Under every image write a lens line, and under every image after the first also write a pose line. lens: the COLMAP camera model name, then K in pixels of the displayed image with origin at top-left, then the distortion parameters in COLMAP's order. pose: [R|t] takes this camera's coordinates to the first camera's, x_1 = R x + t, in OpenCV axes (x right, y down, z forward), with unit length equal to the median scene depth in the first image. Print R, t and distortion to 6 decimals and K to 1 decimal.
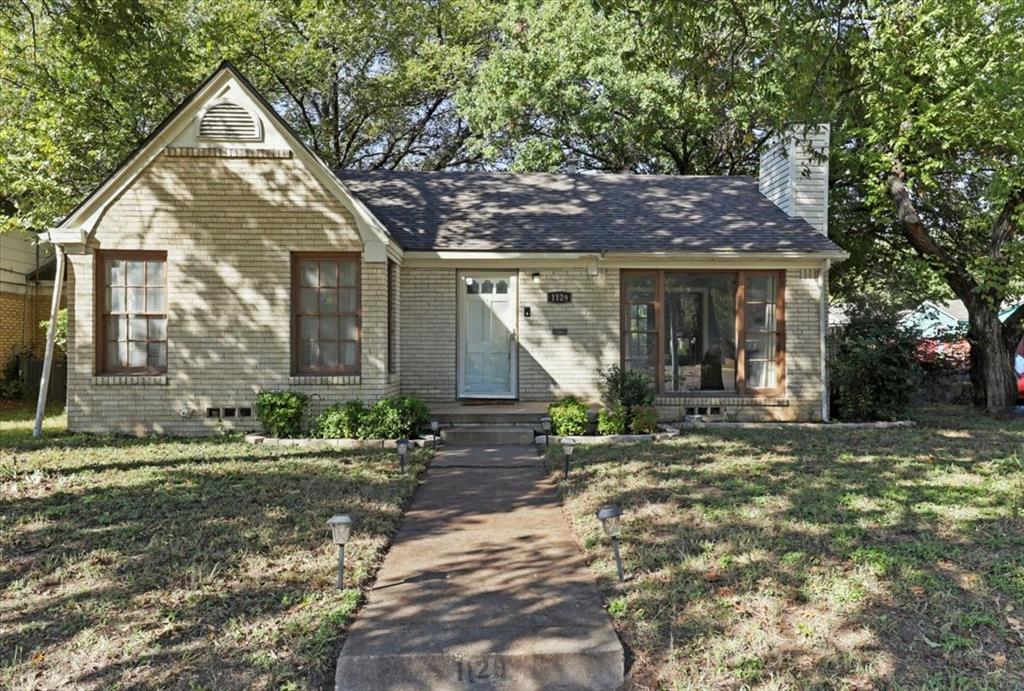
lens RADIAL K [[780.6, 0, 519.6], [0, 780.6, 348.3], [0, 0, 1]] dist [0.046299, -0.000107]
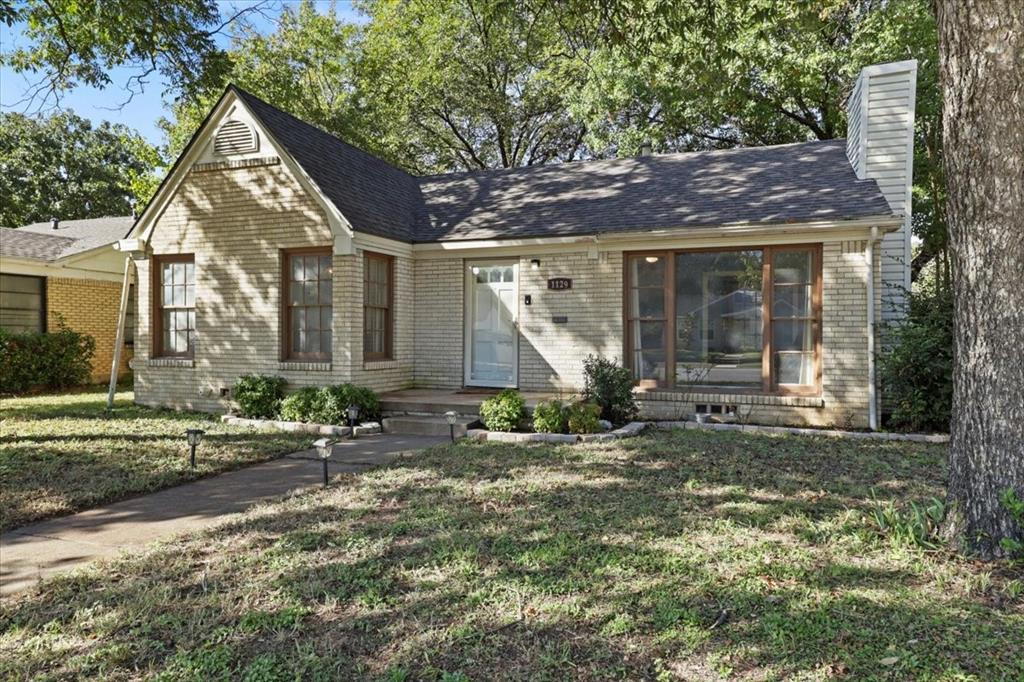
lens RADIAL K [[674.3, 0, 508.7], [0, 674.3, 341.9], [0, 0, 1]] dist [0.026098, 0.000431]
pose [[0.919820, 0.005580, -0.392300, 0.376970], [-0.001751, 0.999947, 0.010116, -0.002964], [0.392336, -0.008618, 0.919782, 0.251728]]
